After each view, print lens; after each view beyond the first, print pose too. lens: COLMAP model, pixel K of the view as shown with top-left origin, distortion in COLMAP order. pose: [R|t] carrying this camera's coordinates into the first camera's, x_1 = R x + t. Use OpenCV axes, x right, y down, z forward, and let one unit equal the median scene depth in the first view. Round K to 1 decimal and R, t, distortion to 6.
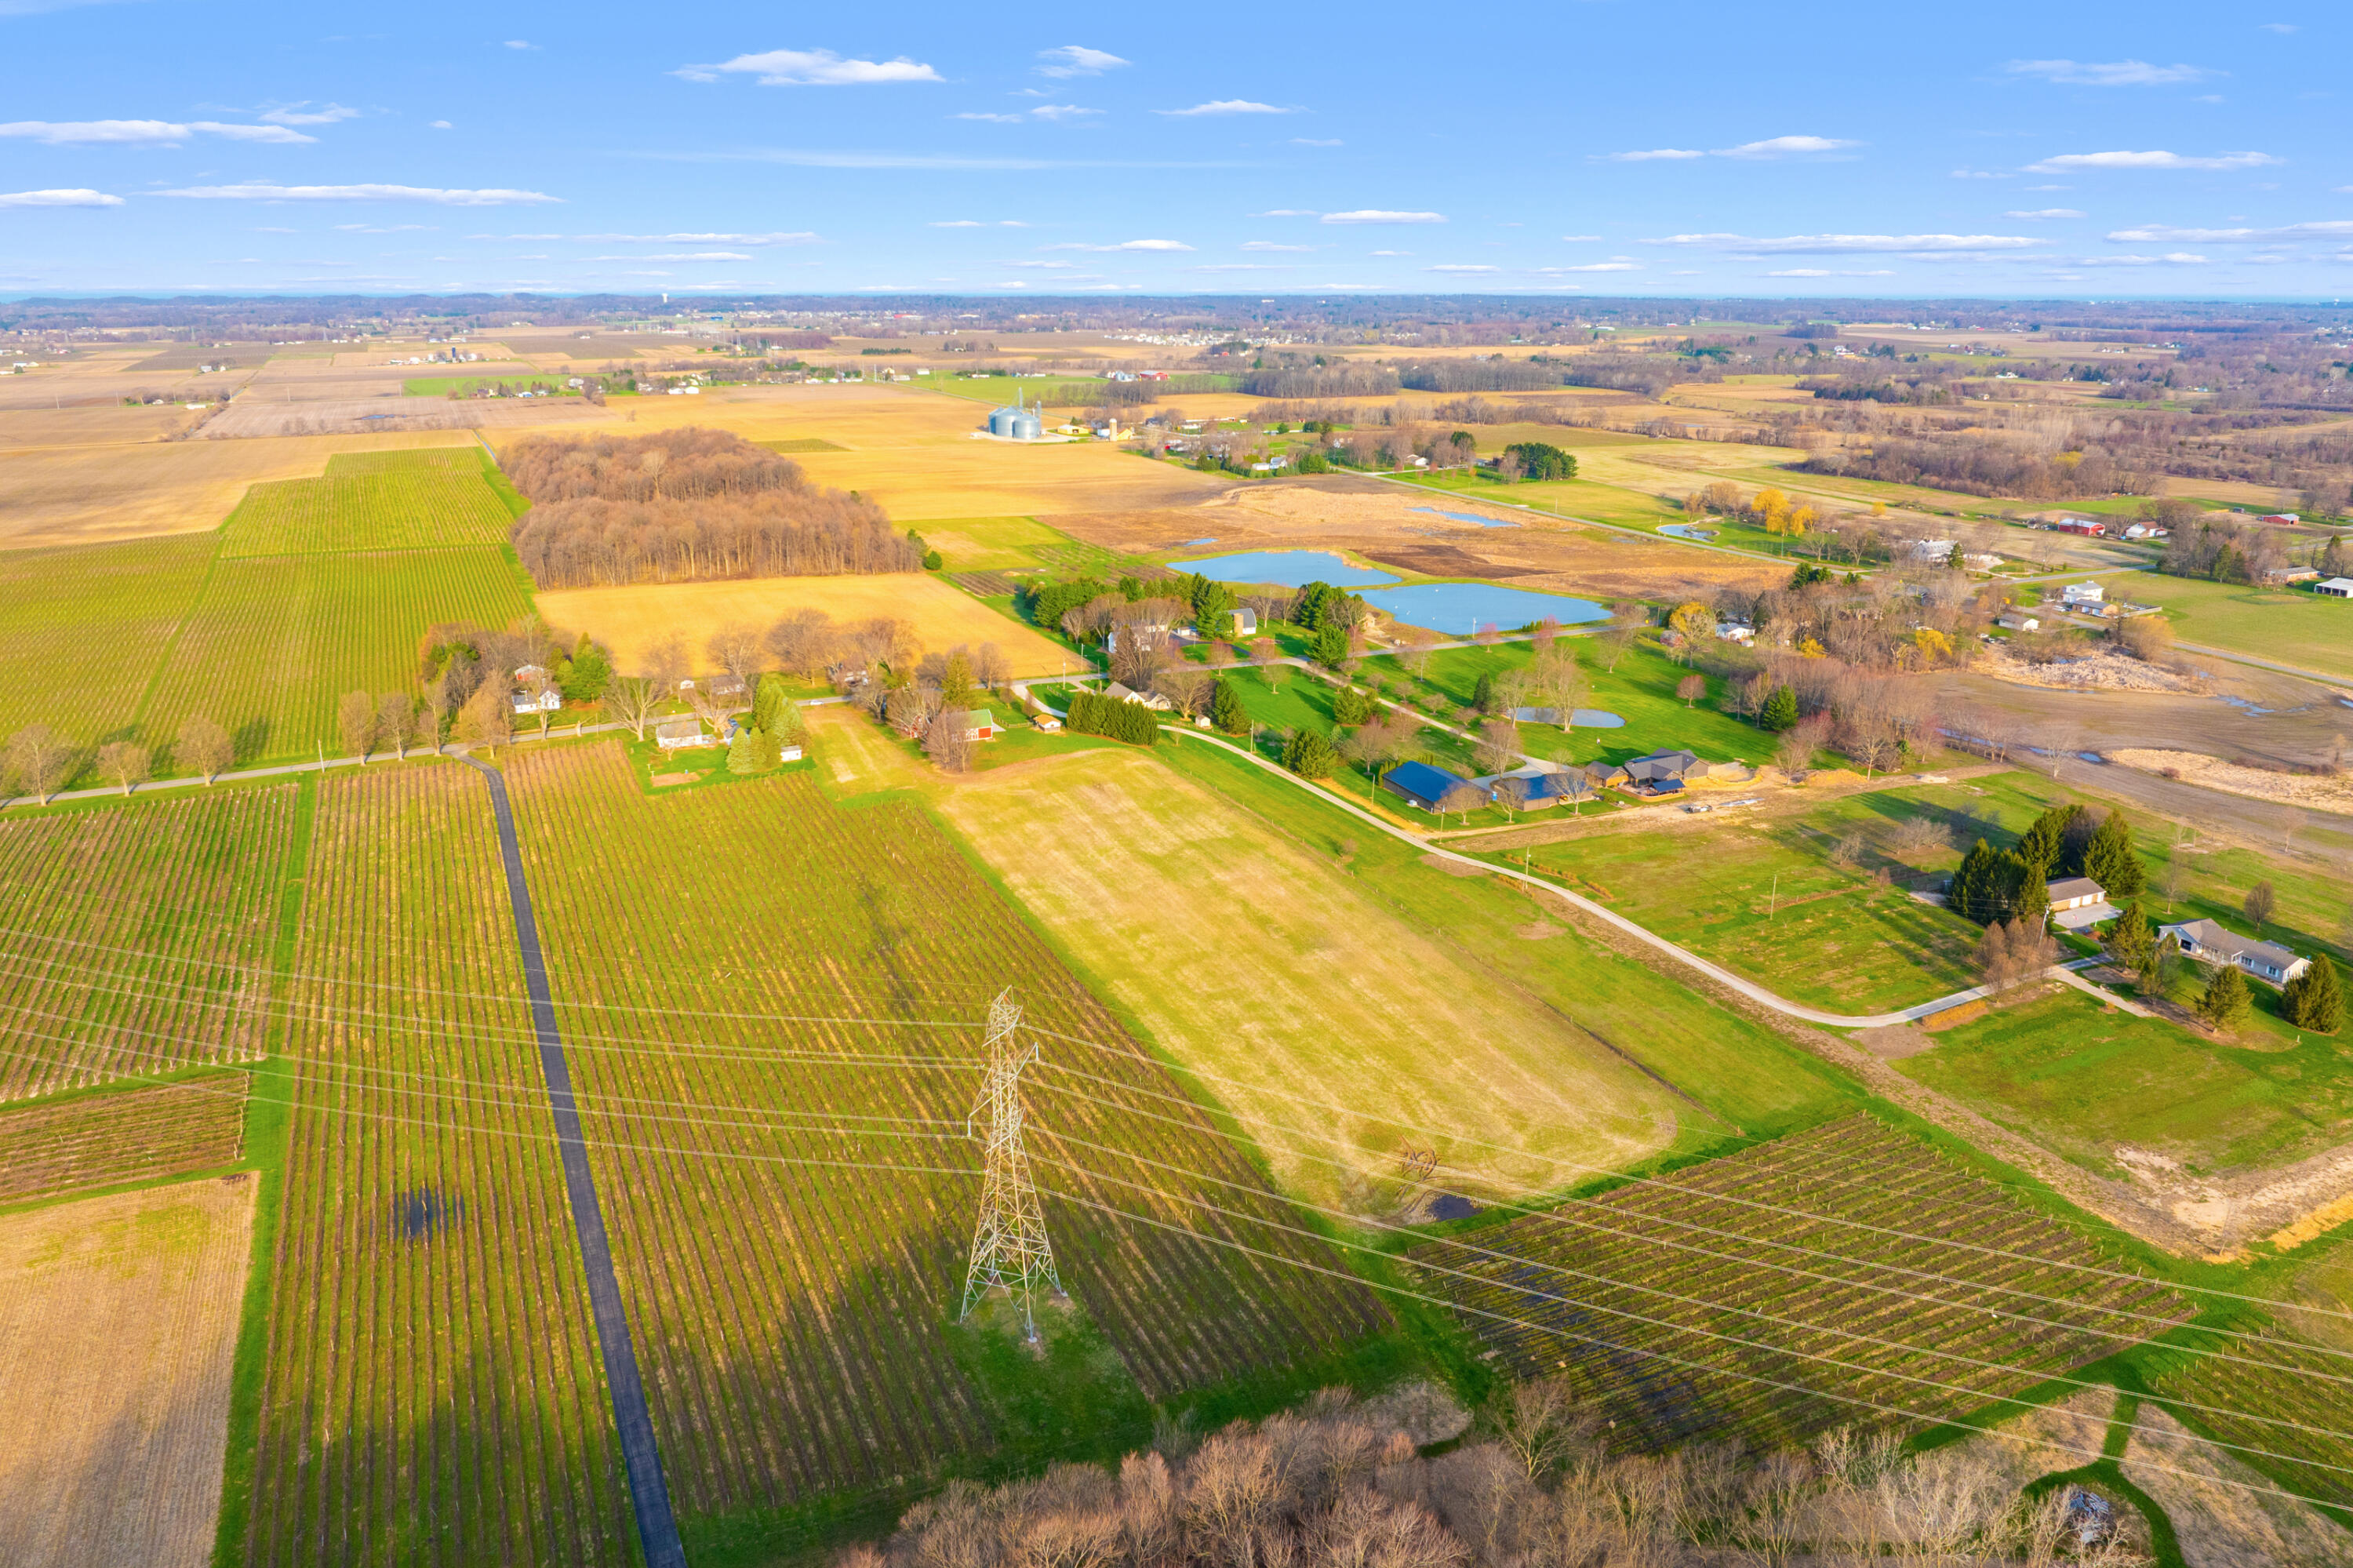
lens RADIAL K [[1647.3, 0, 1183.3], [0, 1647.3, 786.6], [0, 0, 1]] dist [-0.031772, -0.001145]
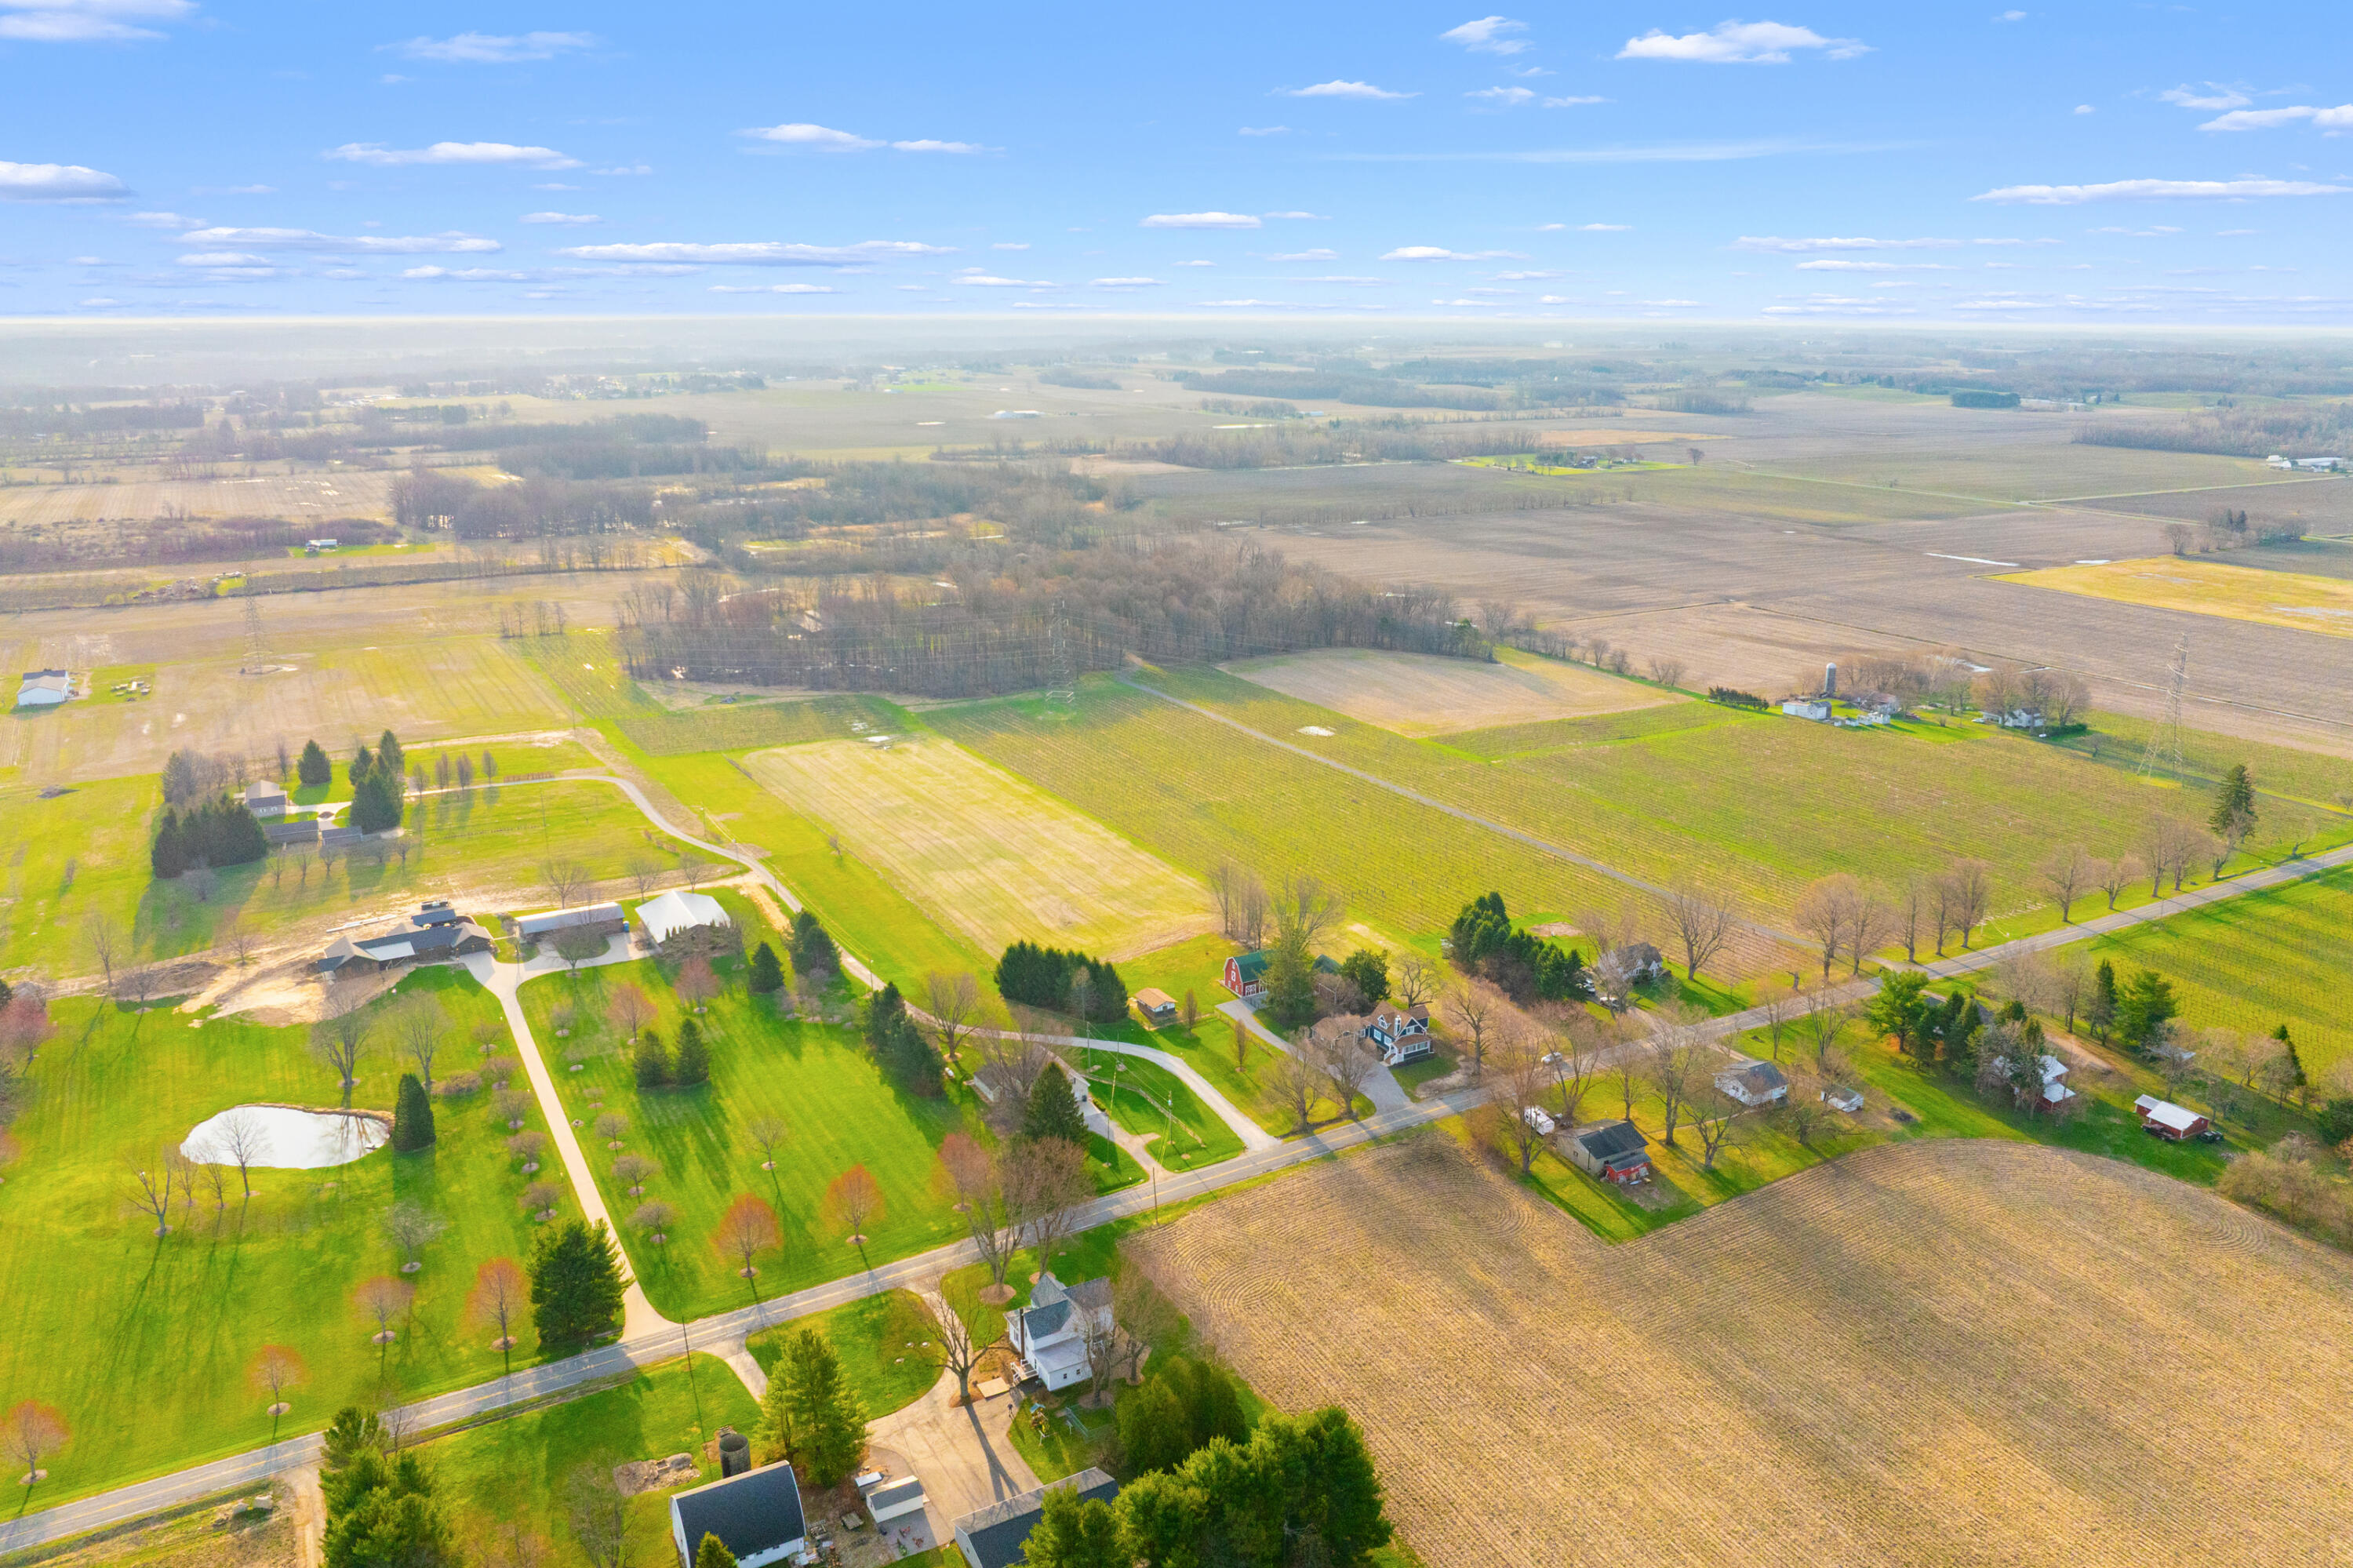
lens RADIAL K [[1643.1, 0, 1180.5], [0, 1643.1, 832.5], [0, 0, 1]] dist [0.041322, -0.188591]
pose [[-0.996837, 0.020074, -0.076896, -0.053123], [-0.027740, 0.818836, 0.573356, -0.647855], [0.074475, 0.573676, -0.815689, 1.987193]]
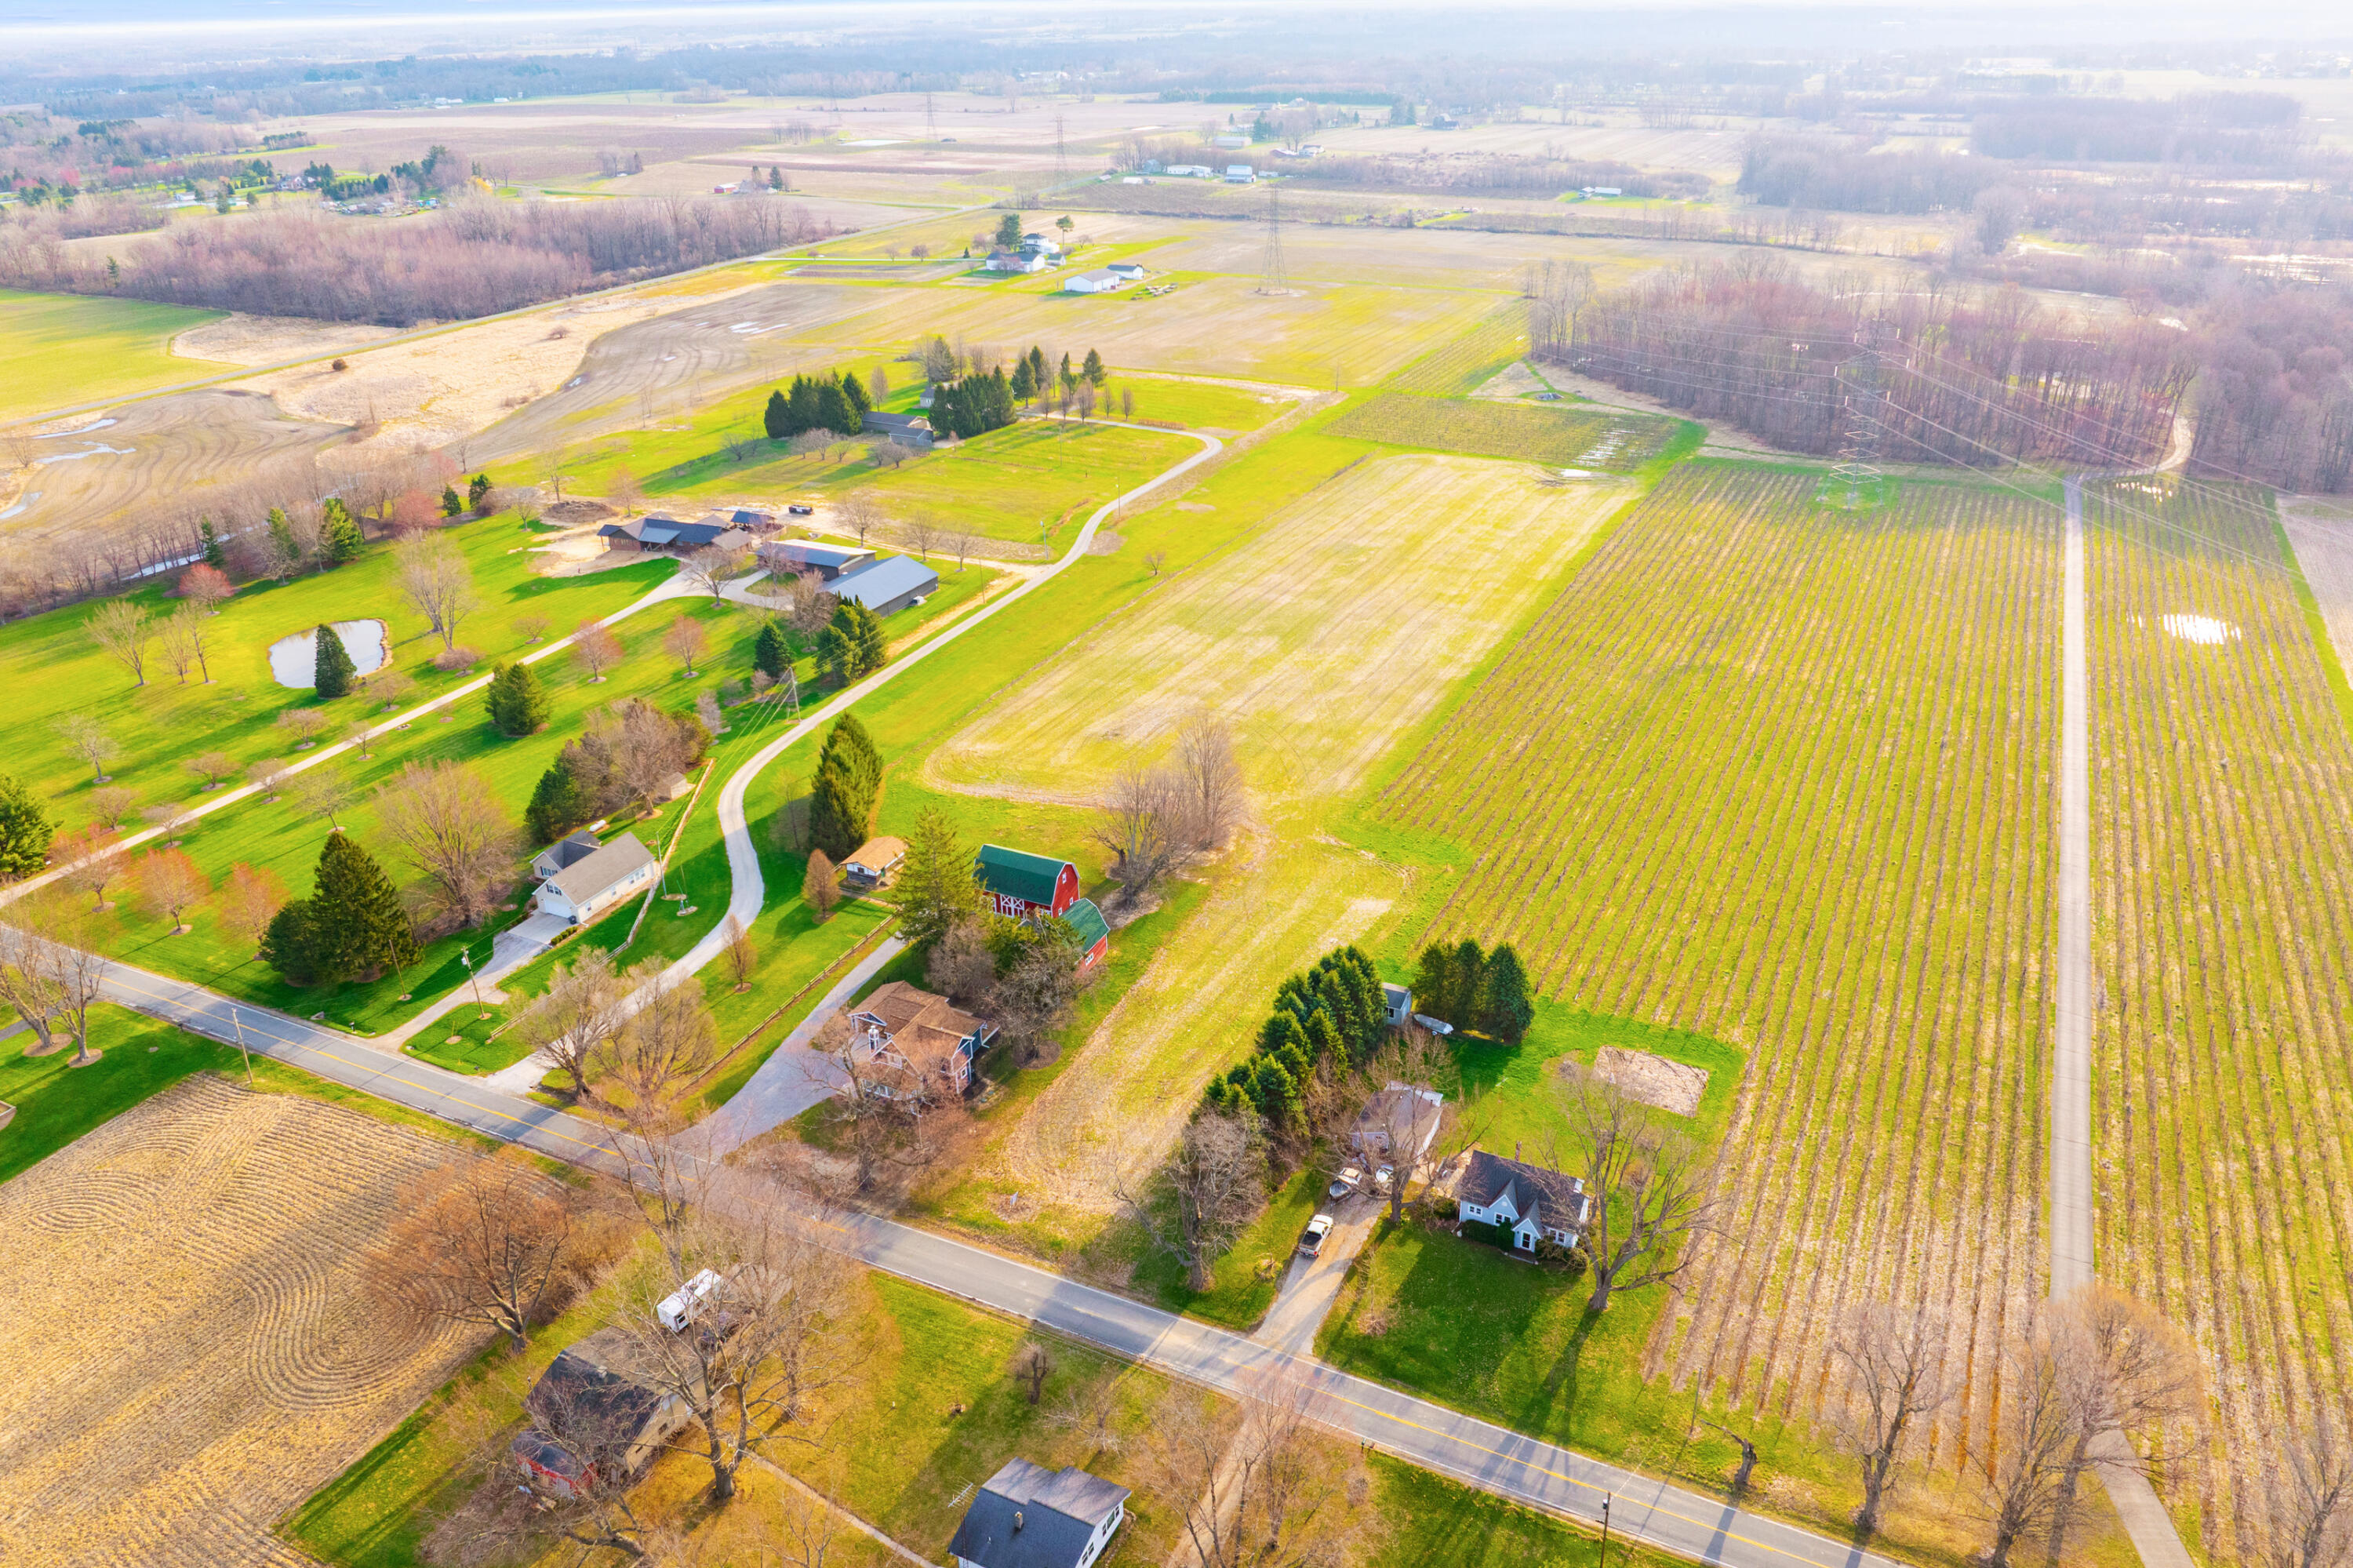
lens RADIAL K [[1635.9, 0, 1185.8], [0, 1635.9, 829.8], [0, 0, 1]] dist [-0.037398, 0.000004]
pose [[-0.629401, -0.348075, 0.694765, -0.598735], [0.247806, 0.757487, 0.603991, -0.397310], [-0.736510, 0.552319, -0.390508, 1.445582]]
